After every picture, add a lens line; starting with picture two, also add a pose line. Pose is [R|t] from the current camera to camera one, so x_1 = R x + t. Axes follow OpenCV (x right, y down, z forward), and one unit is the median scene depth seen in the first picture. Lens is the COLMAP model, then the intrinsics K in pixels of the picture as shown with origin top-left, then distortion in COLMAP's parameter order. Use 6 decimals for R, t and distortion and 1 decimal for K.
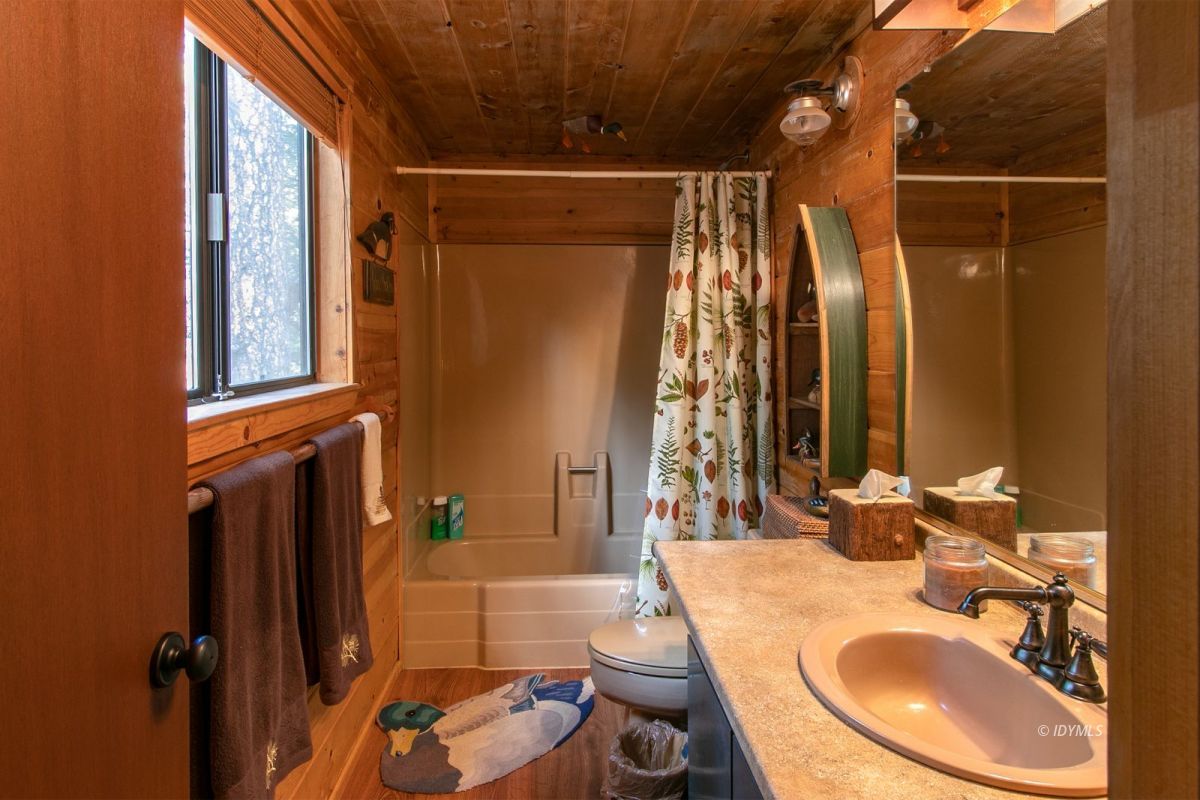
lens RADIAL K [[616.8, 0, 600.0], [0, 616.8, 400.0], [0, 0, 1]] dist [-0.001838, 0.000976]
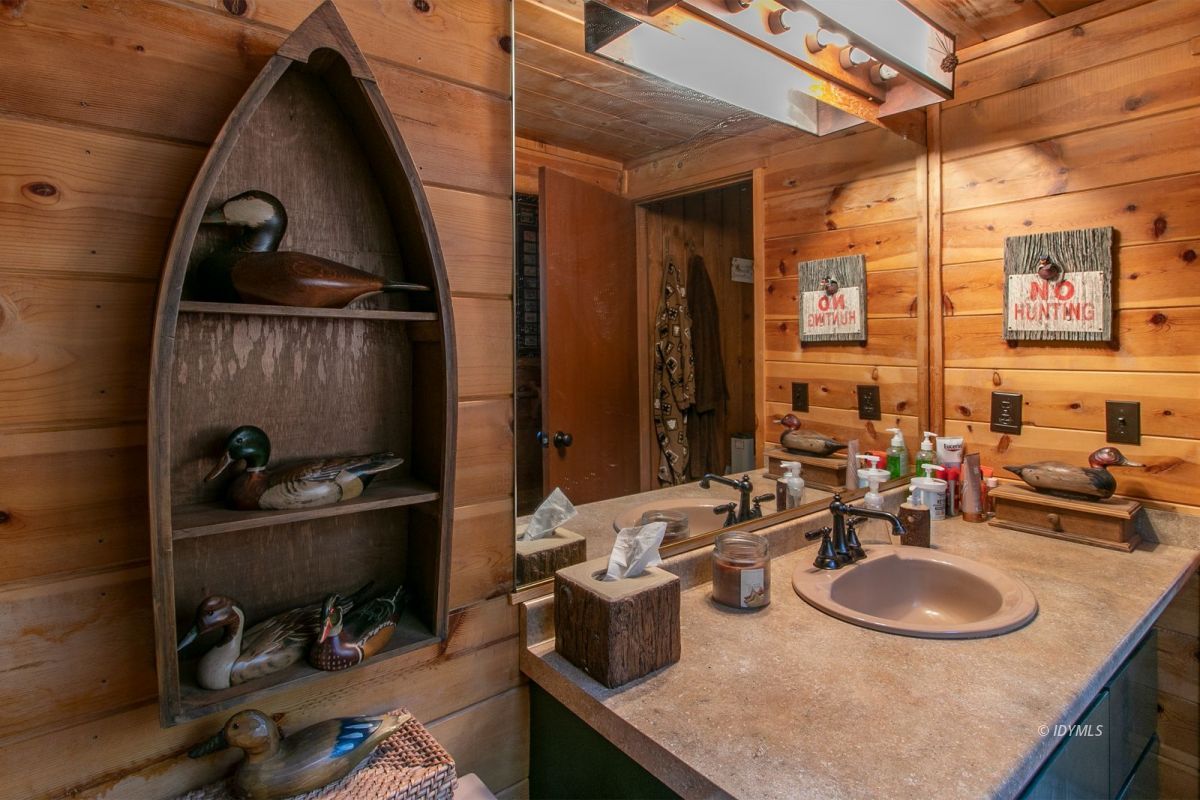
lens RADIAL K [[616.8, 0, 600.0], [0, 616.8, 400.0], [0, 0, 1]] dist [-0.001838, 0.000976]
pose [[-0.569813, -0.074194, 0.818418, -0.109154], [0.084563, 0.985335, 0.148203, -0.169210], [-0.817412, 0.153656, -0.555183, 1.731286]]
